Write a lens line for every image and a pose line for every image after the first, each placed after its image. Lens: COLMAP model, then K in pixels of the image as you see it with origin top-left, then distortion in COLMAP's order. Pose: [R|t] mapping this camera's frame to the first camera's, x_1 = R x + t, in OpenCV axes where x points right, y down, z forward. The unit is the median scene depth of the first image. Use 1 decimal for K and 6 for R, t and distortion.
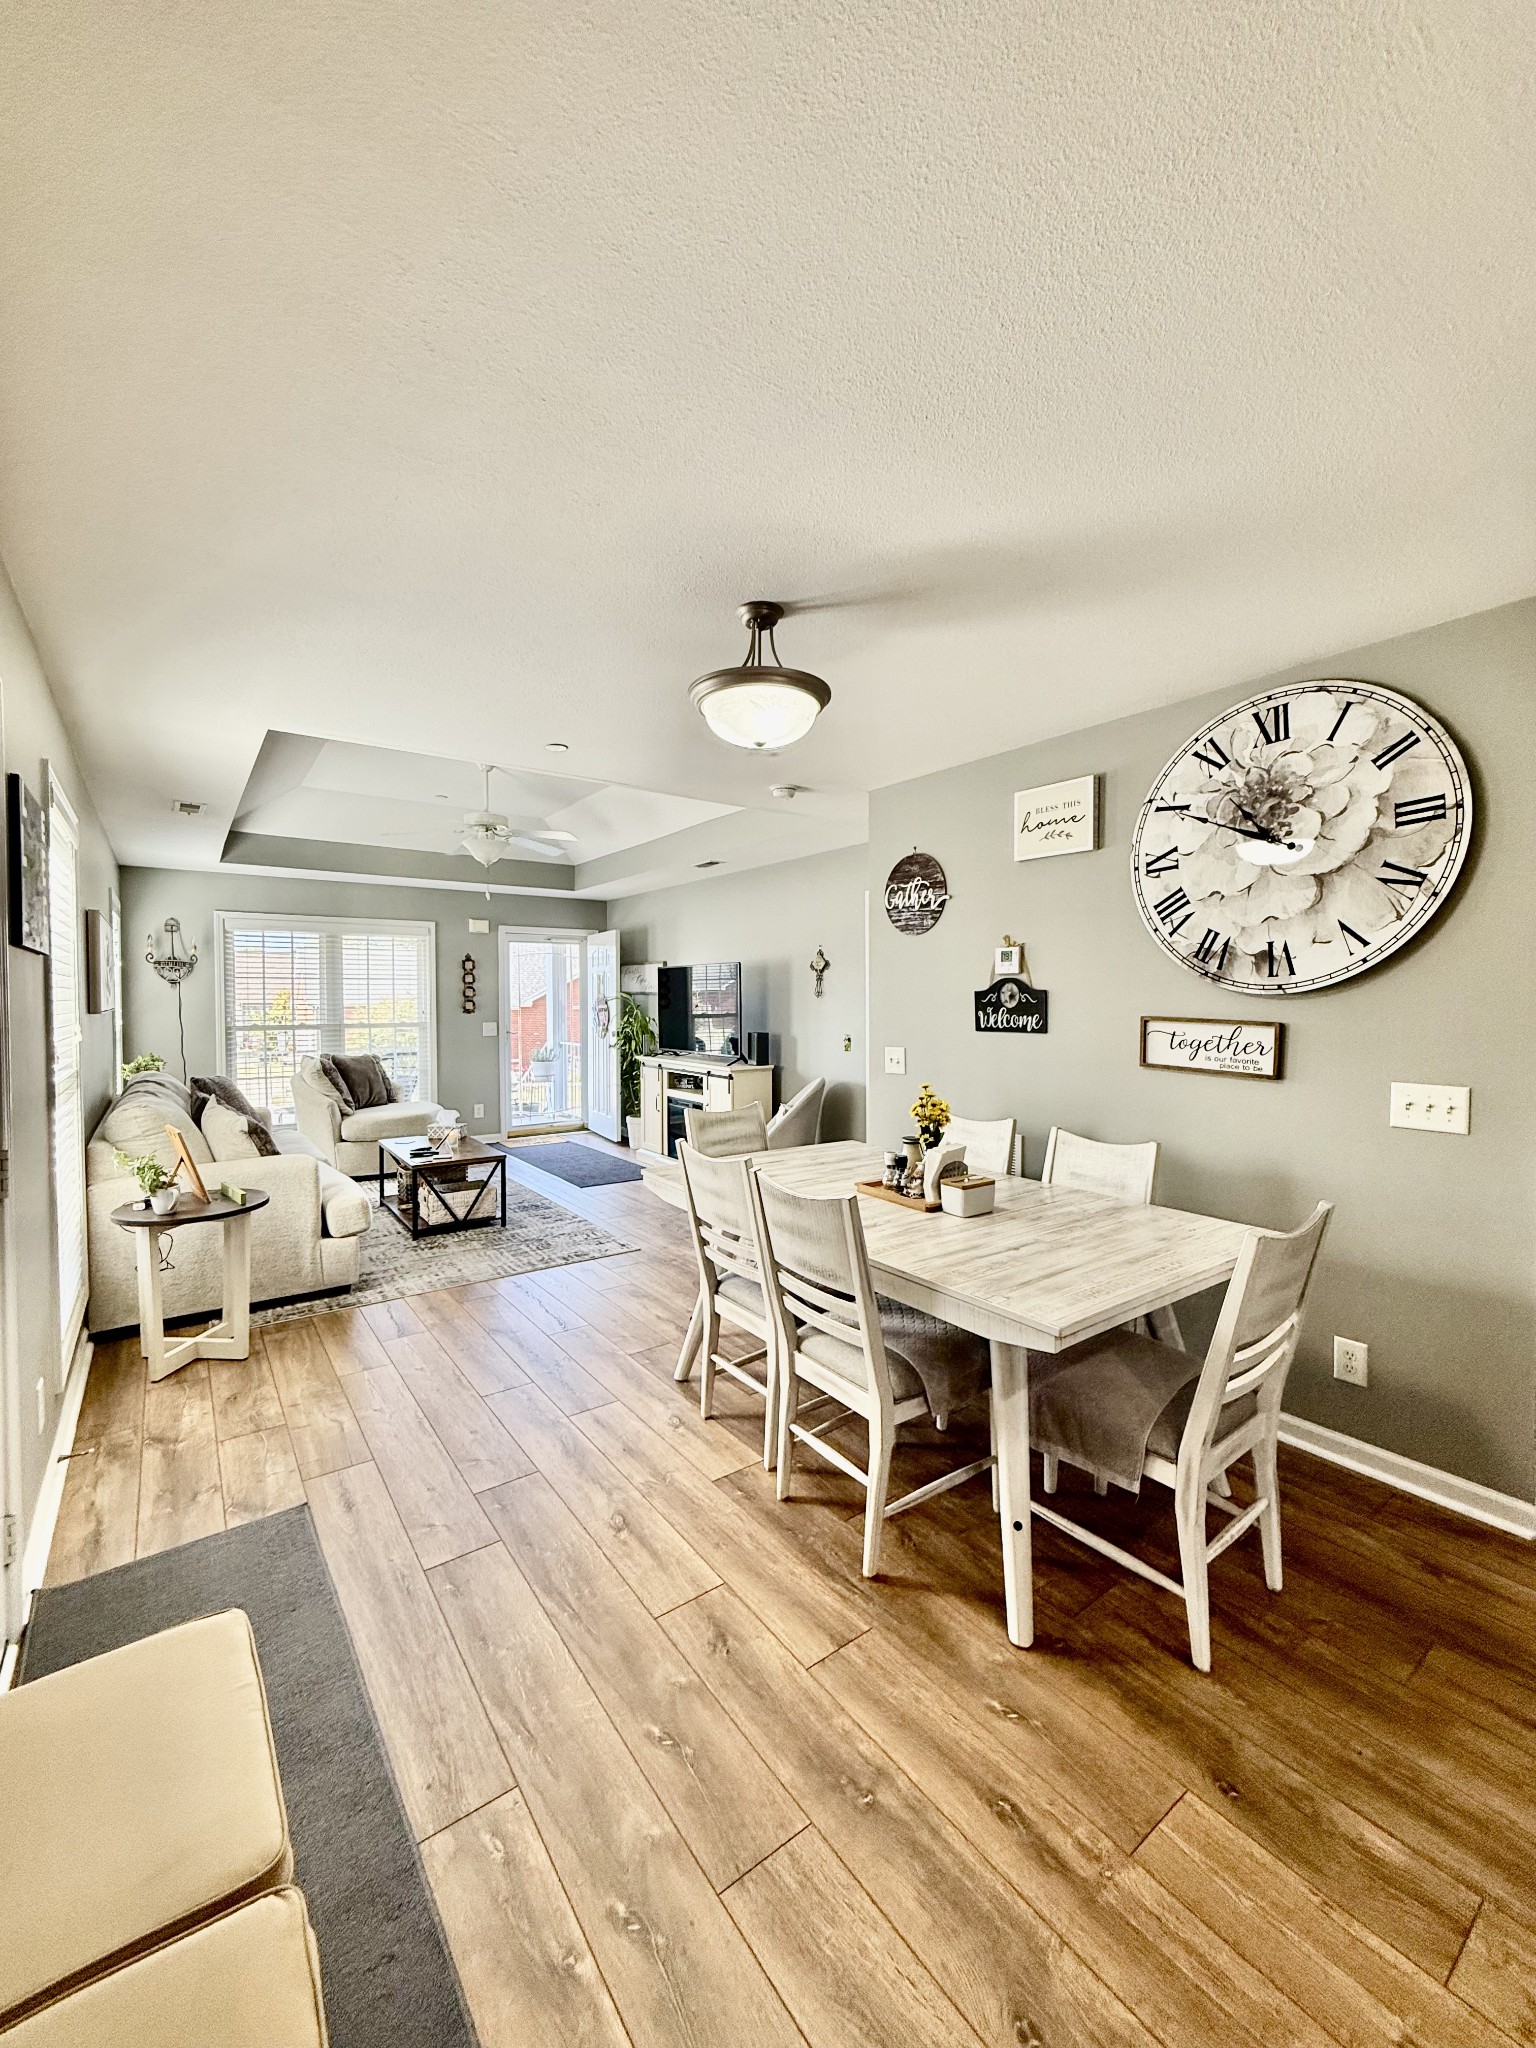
lens RADIAL K [[818.4, 0, 765.6], [0, 818.4, 1013.1], [0, 0, 1]] dist [0.001645, 0.000018]
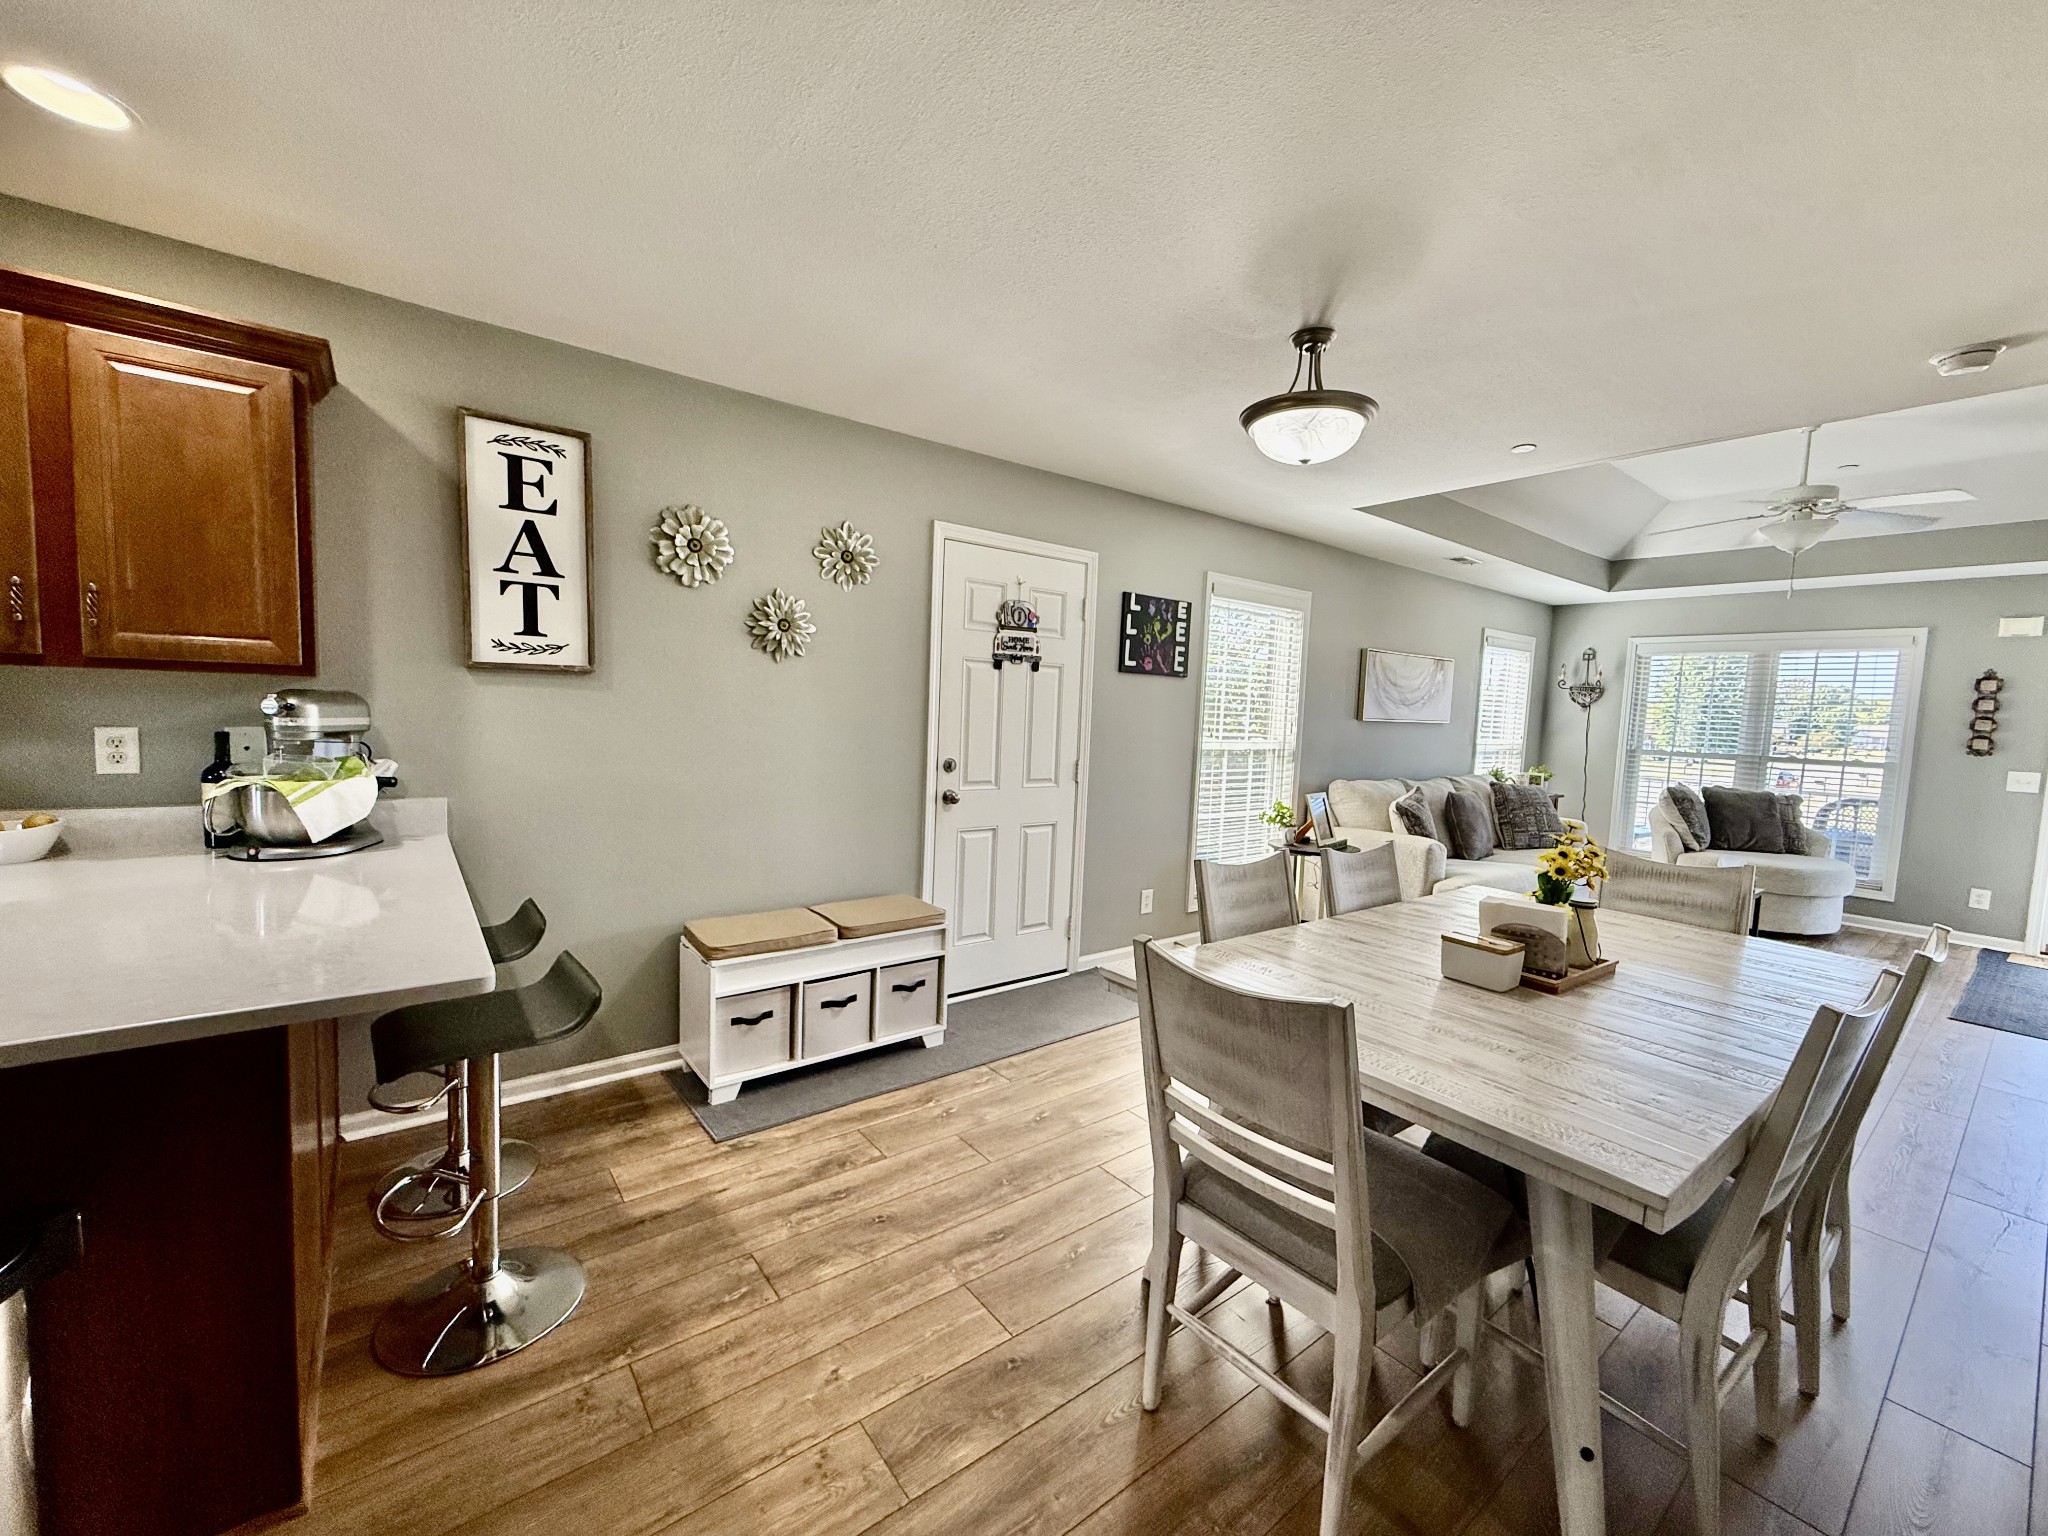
lens RADIAL K [[815.6, 0, 1022.4], [0, 815.6, 766.2], [0, 0, 1]] dist [0.000387, 0.000643]
pose [[0.025867, 0.076907, -0.996703, 0.469543], [-0.057892, 0.995478, 0.075310, 0.005858], [0.997988, 0.055753, 0.030202, 0.265389]]
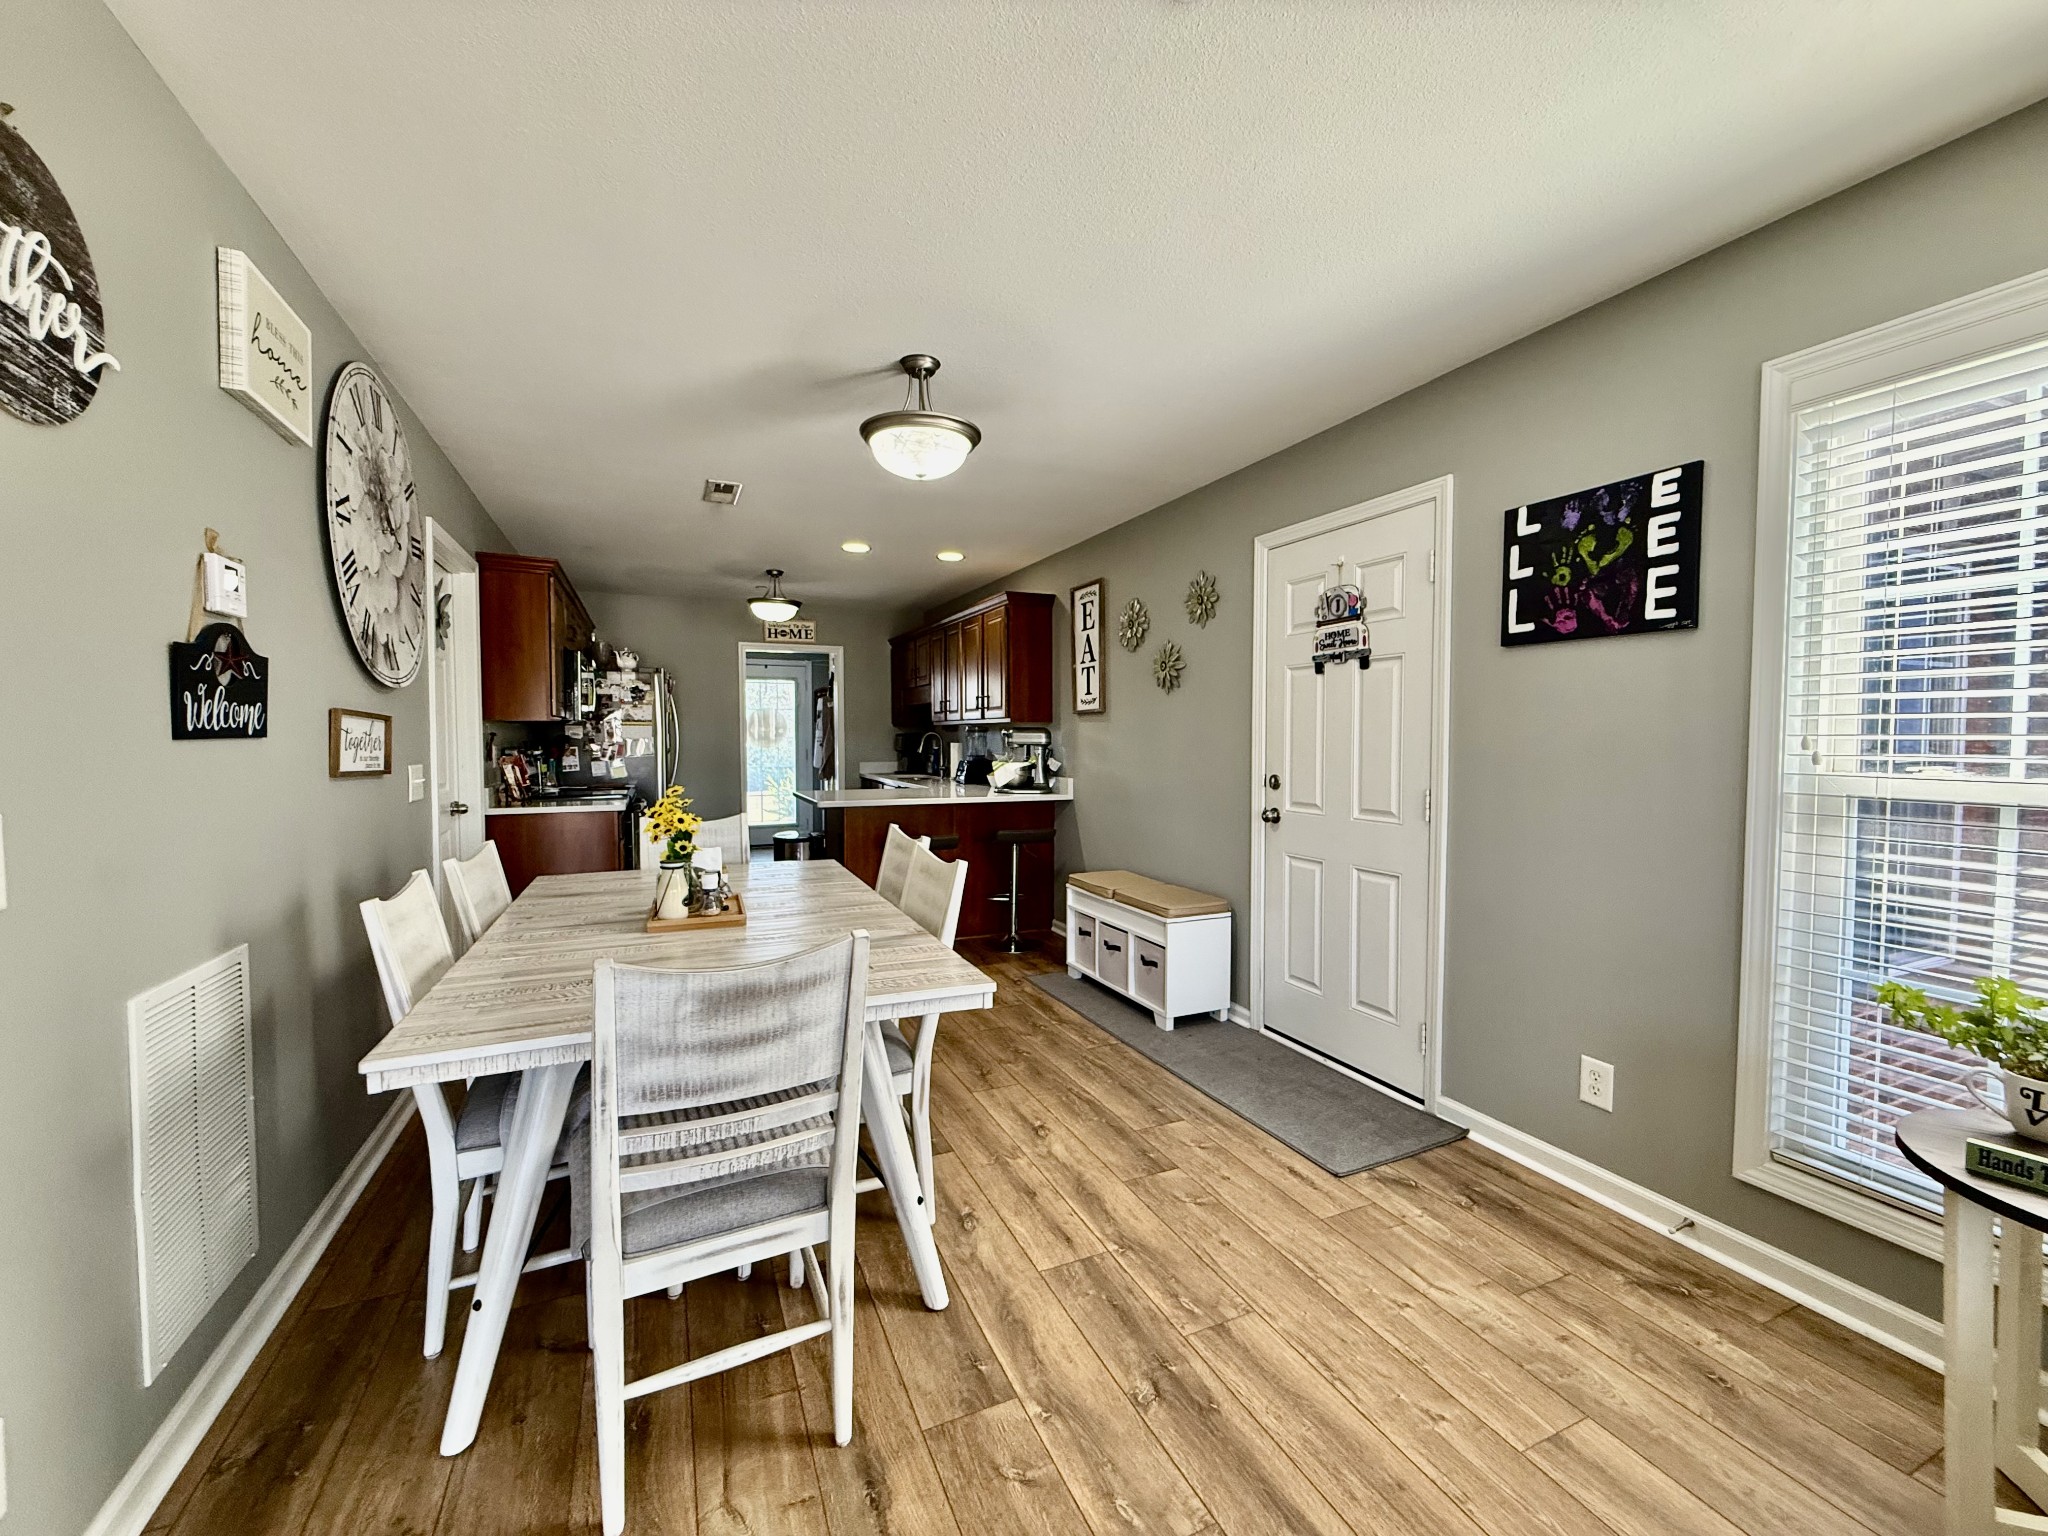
lens RADIAL K [[815.6, 0, 1022.4], [0, 815.6, 766.2], [0, 0, 1]] dist [0.000387, 0.000643]
pose [[-0.978247, -0.007121, 0.207322, -0.169715], [0.004851, 0.998352, 0.057180, 0.009599], [-0.207387, 0.056942, -0.976600, 0.918747]]
